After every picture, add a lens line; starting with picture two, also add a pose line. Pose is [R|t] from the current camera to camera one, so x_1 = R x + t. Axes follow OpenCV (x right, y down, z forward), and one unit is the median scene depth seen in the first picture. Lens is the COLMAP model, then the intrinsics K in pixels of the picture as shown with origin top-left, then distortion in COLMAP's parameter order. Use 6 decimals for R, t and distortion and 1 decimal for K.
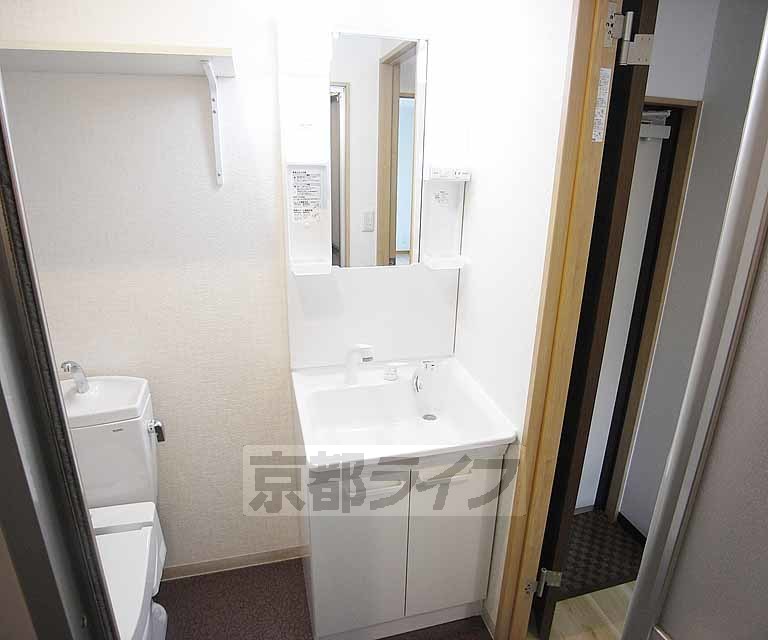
lens RADIAL K [[477.9, 0, 384.0], [0, 477.9, 320.0], [0, 0, 1]] dist [-0.046288, -0.000333]
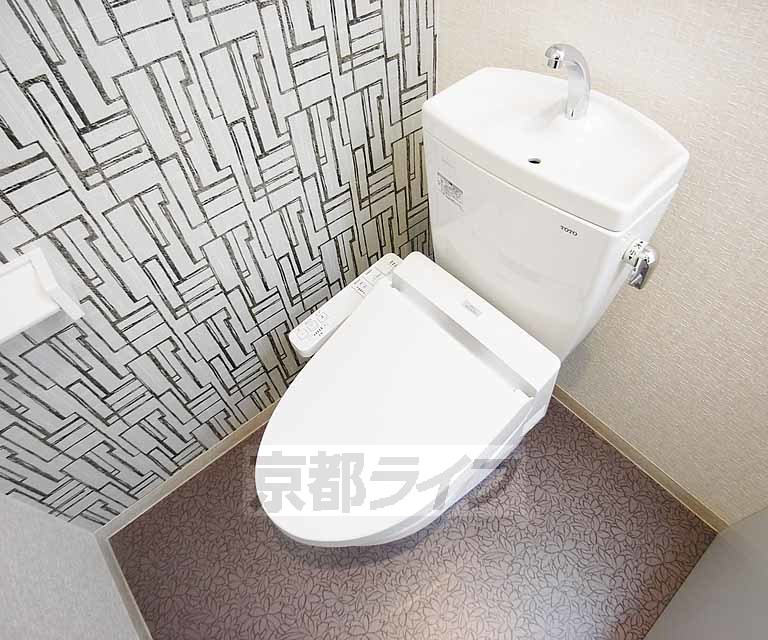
lens RADIAL K [[477.9, 0, 384.0], [0, 477.9, 320.0], [0, 0, 1]] dist [-0.046288, -0.000333]
pose [[0.402394, 0.698814, -0.591386, -0.270508], [-0.204348, 0.698259, 0.686058, -0.001454], [0.892368, -0.155217, 0.423777, 0.572844]]
